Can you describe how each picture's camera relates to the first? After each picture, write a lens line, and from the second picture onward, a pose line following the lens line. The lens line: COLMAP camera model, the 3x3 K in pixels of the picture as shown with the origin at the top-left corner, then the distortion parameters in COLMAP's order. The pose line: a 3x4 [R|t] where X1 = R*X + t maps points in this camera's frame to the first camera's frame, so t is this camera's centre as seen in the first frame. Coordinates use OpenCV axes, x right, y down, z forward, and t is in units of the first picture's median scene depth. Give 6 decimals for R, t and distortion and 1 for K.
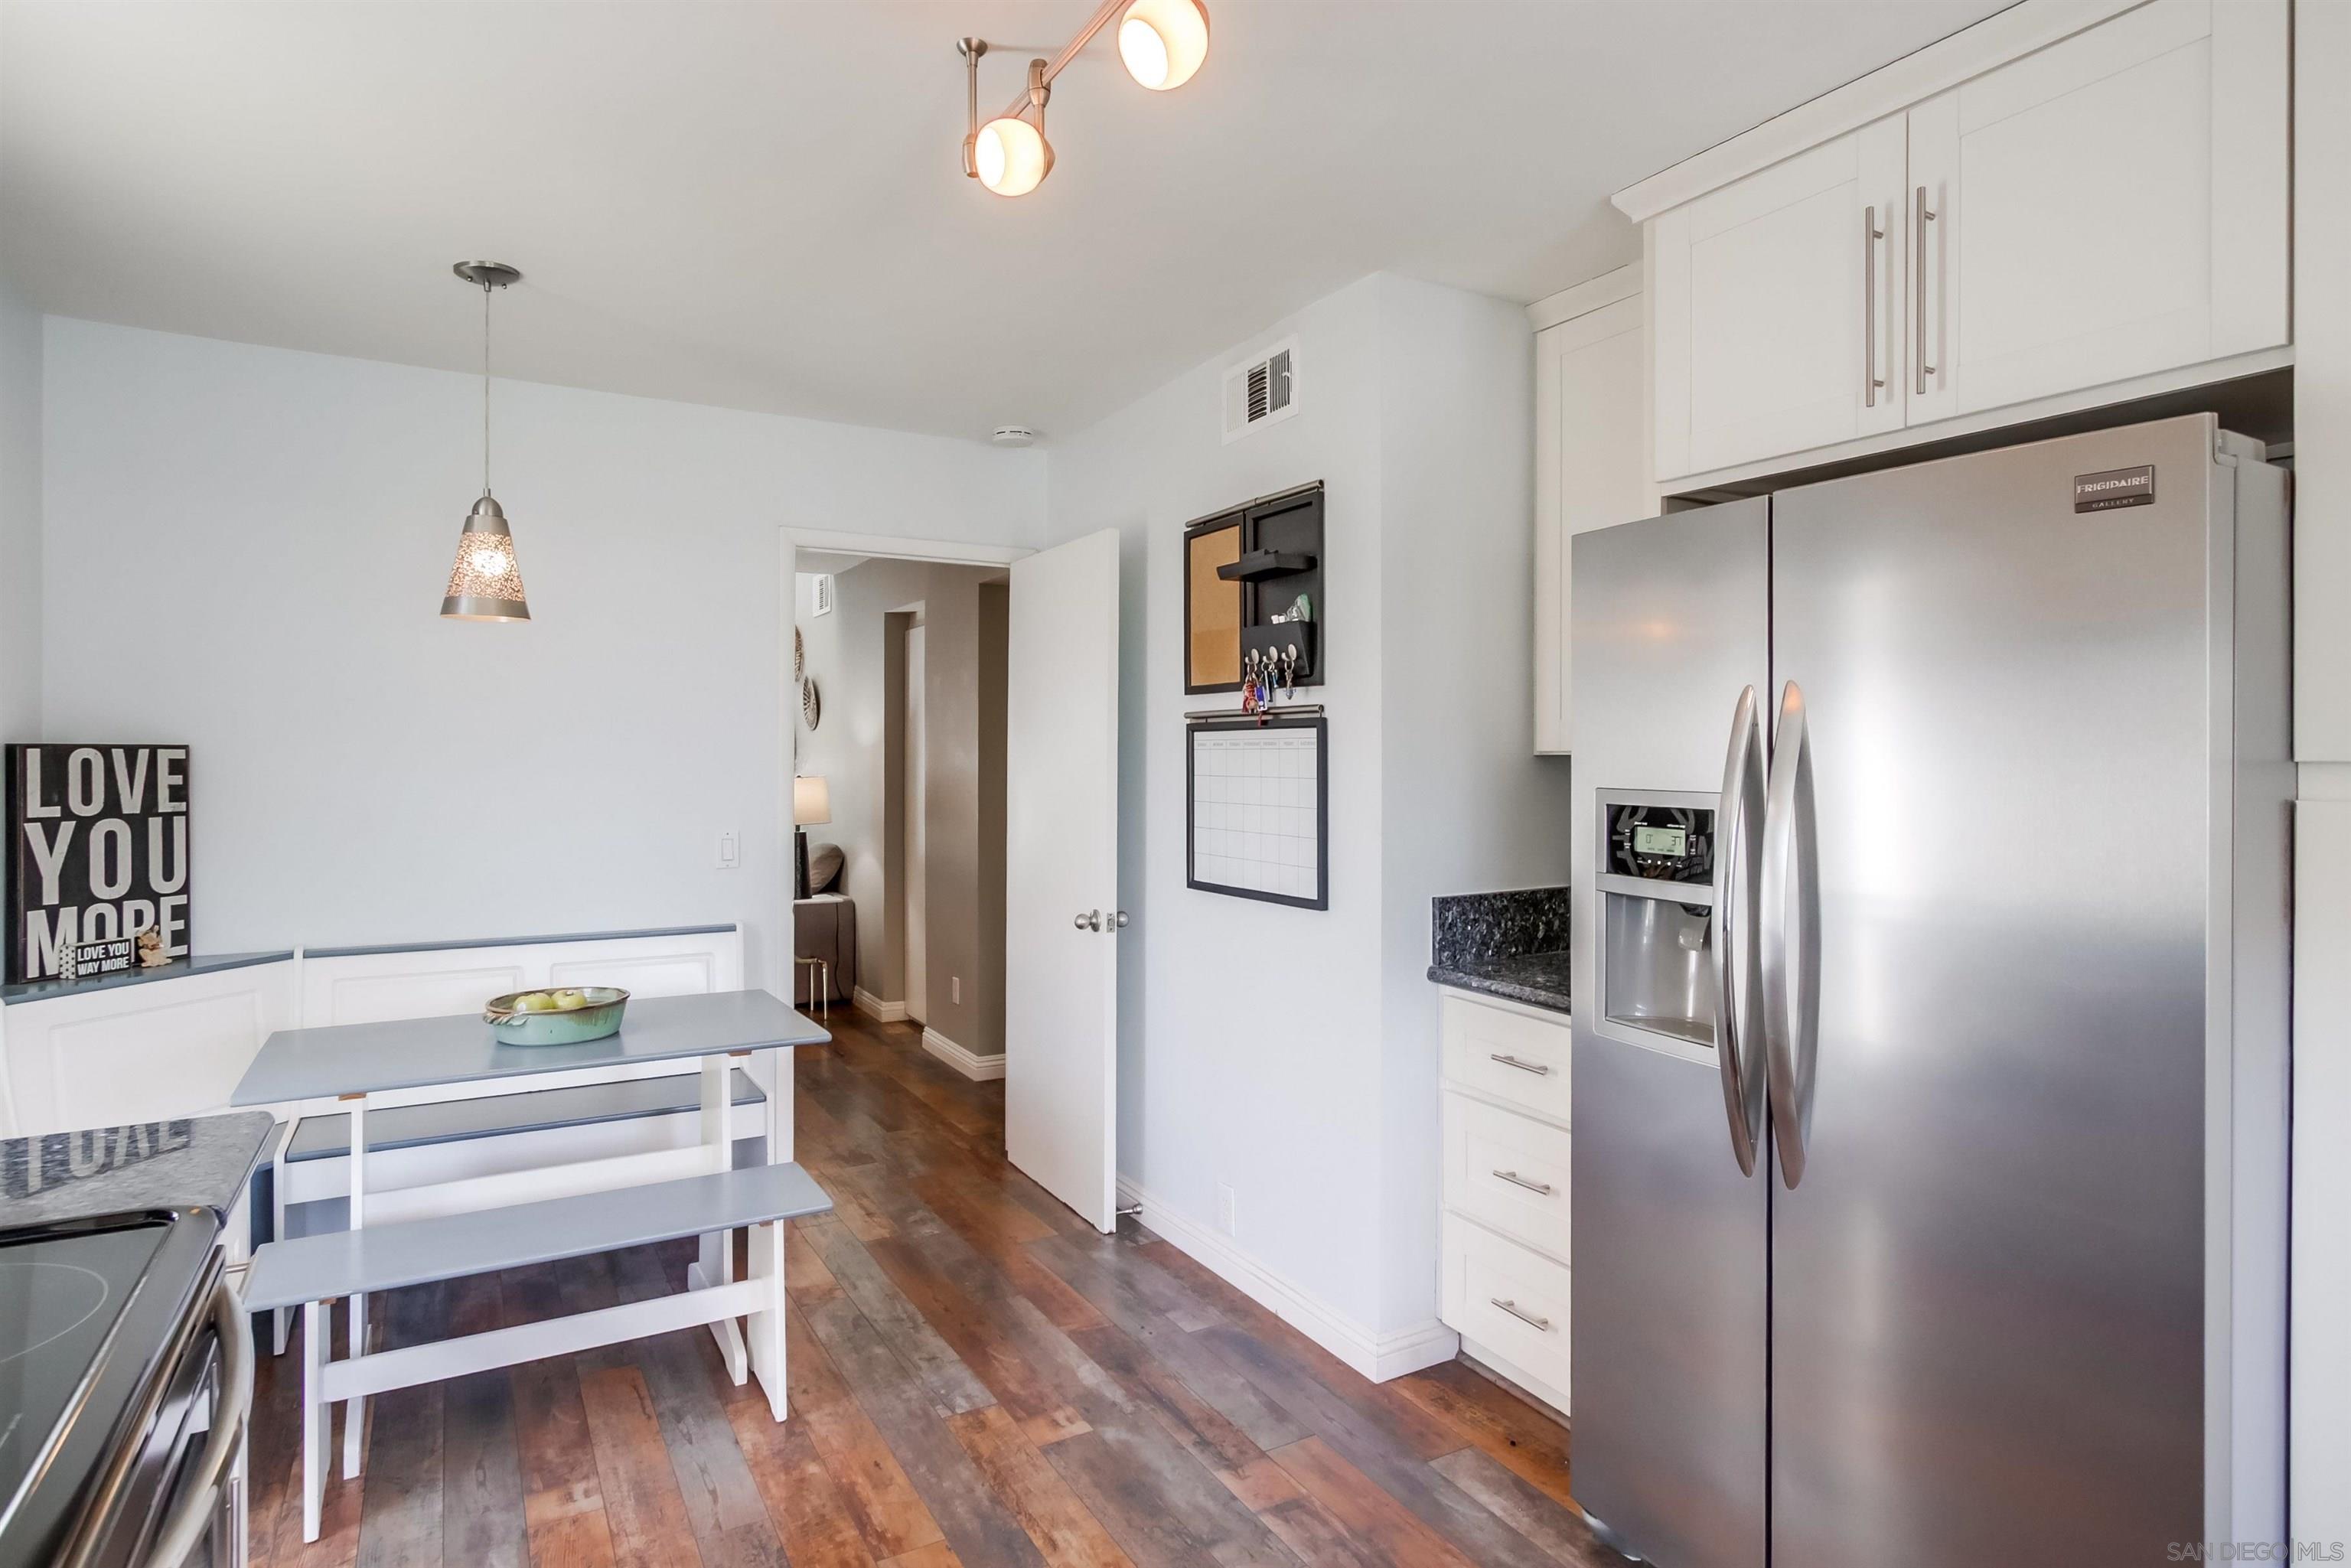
lens RADIAL K [[1253.9, 0, 1205.6], [0, 1253.9, 757.5], [0, 0, 1]] dist [-0.004462, 0.001109]
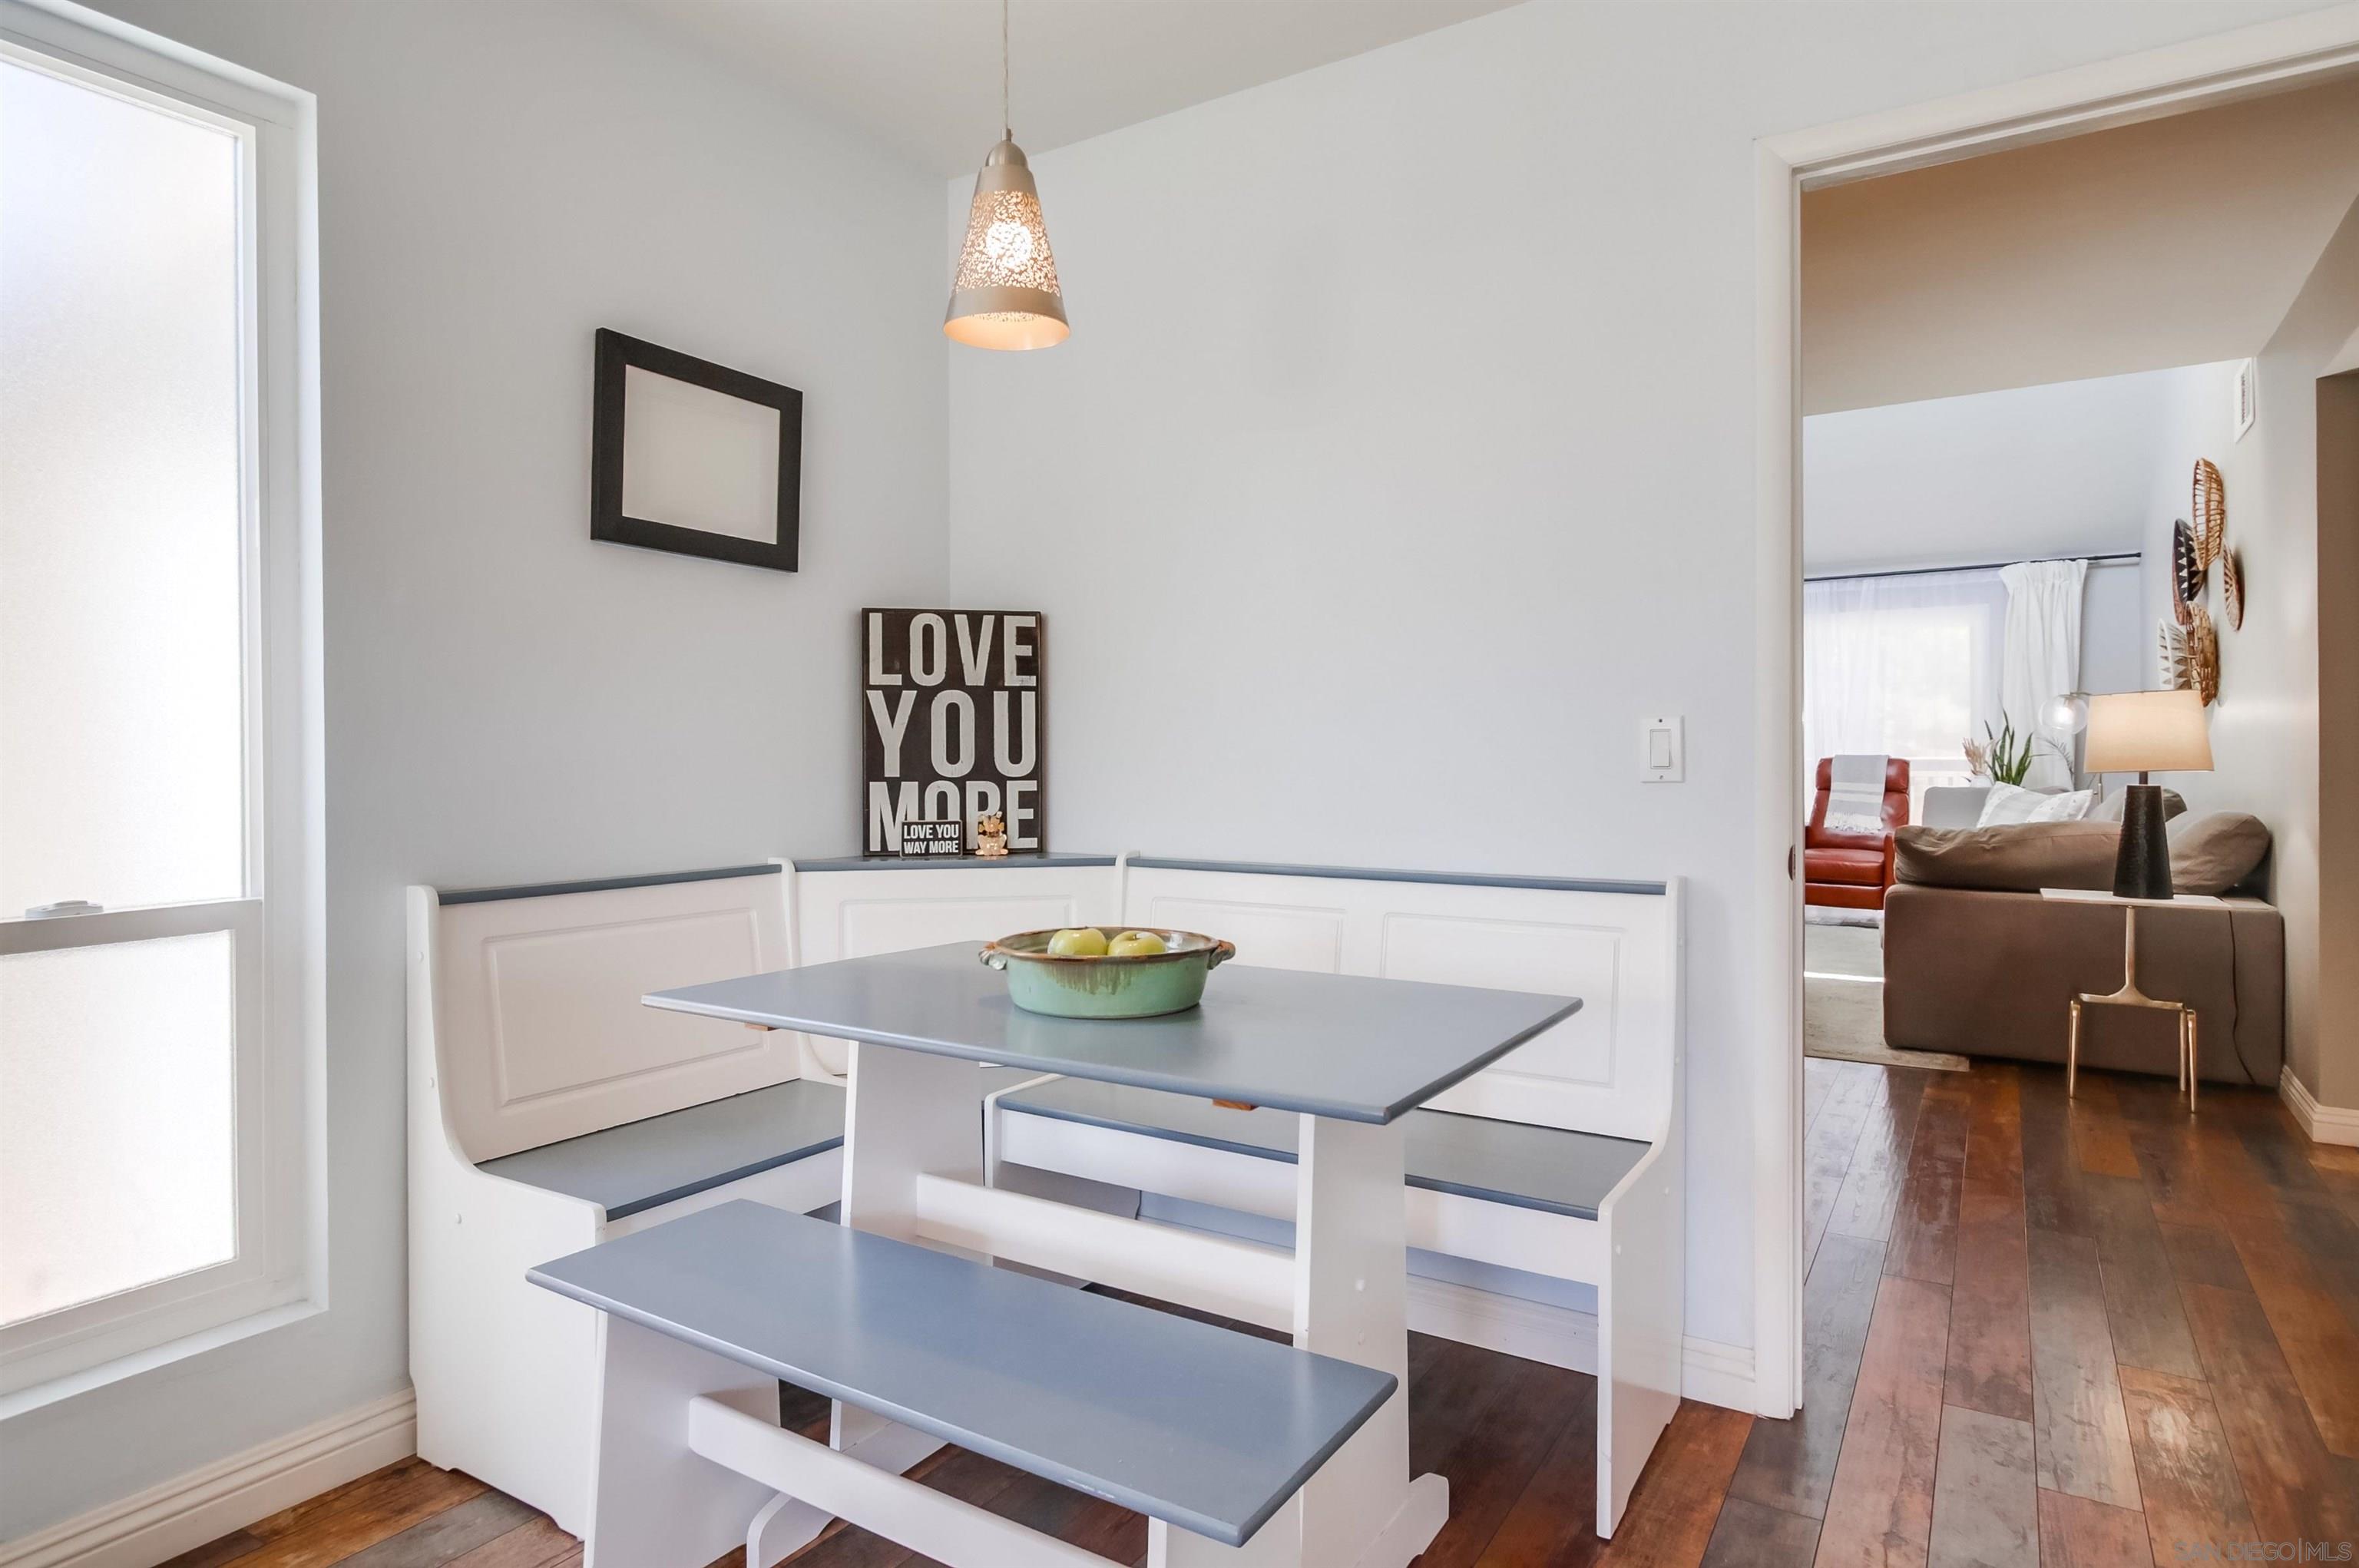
lens RADIAL K [[1258.2, 0, 1176.0], [0, 1258.2, 765.7], [0, 0, 1]] dist [-0.004462, 0.001109]
pose [[0.430976, 0.002665, -0.902360, 0.034240], [0.006160, 0.999964, 0.005895, 0.101908], [0.902342, -0.008100, 0.430944, 0.759796]]
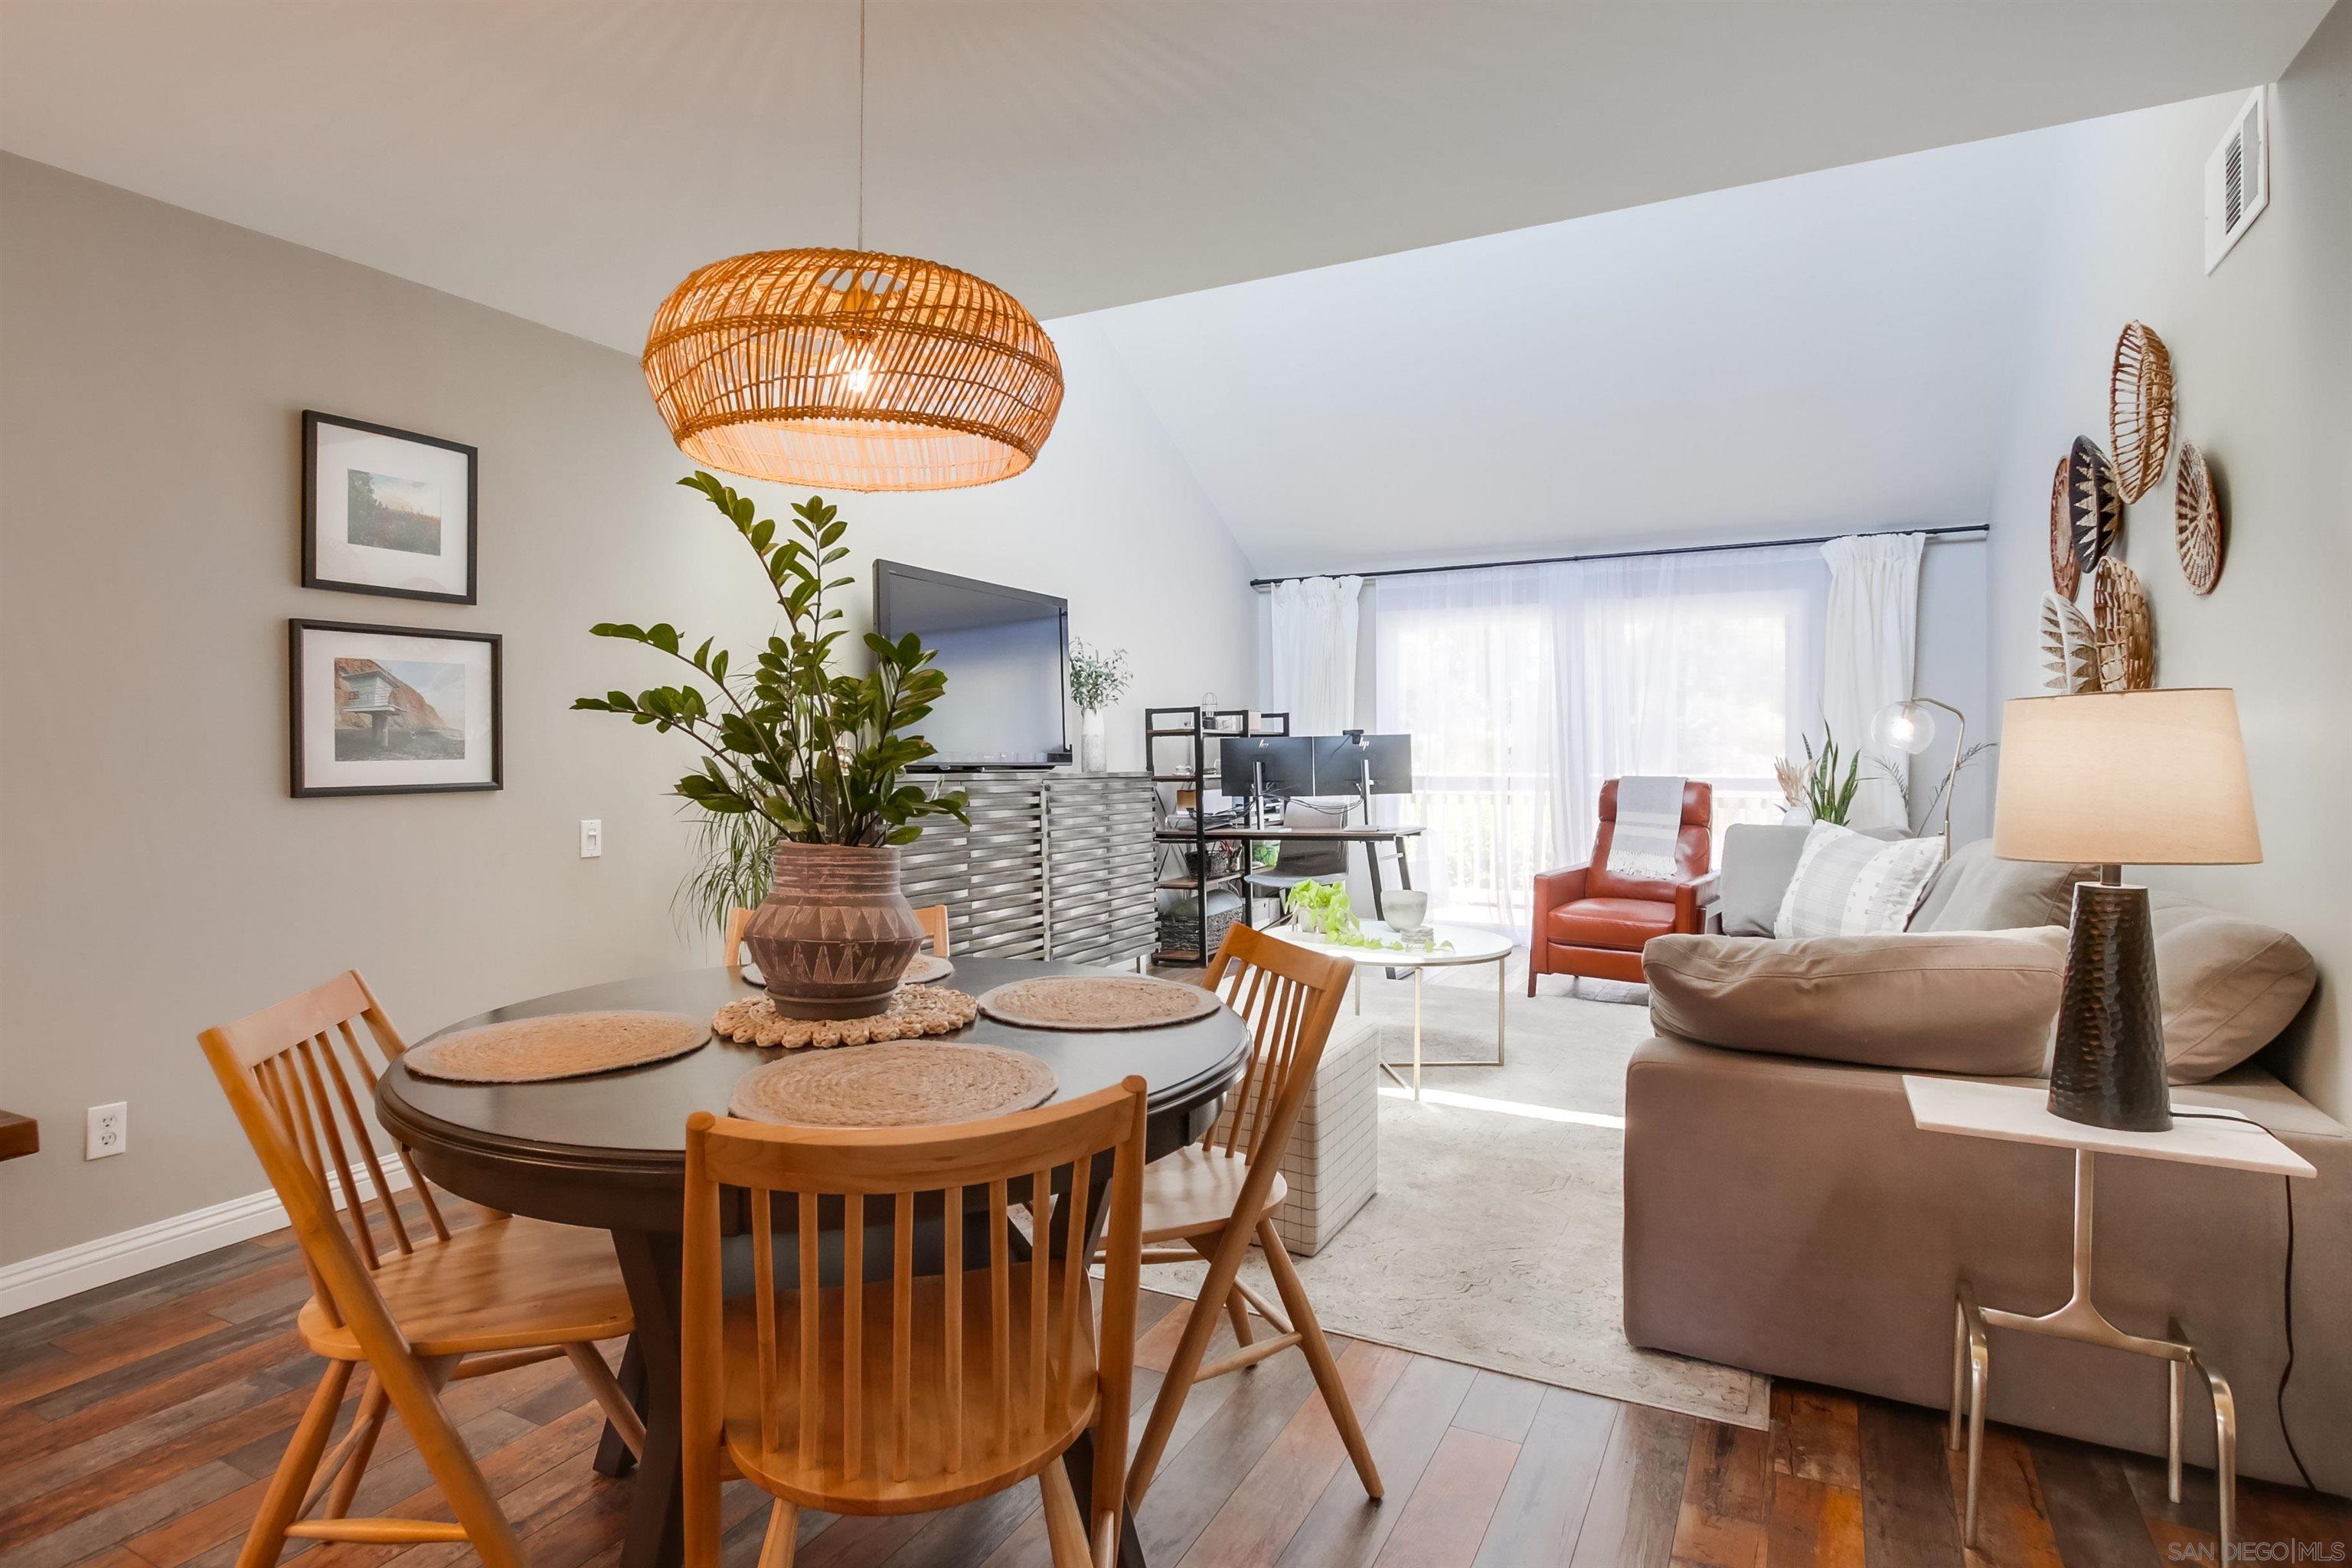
lens RADIAL K [[1254.5, 0, 1173.2], [0, 1254.5, 768.7], [0, 0, 1]] dist [-0.004462, 0.001109]
pose [[0.525088, 0.007948, -0.851011, -0.448479], [-0.001124, 0.999962, 0.008646, 0.070405], [0.851047, -0.003584, 0.525077, 1.539908]]
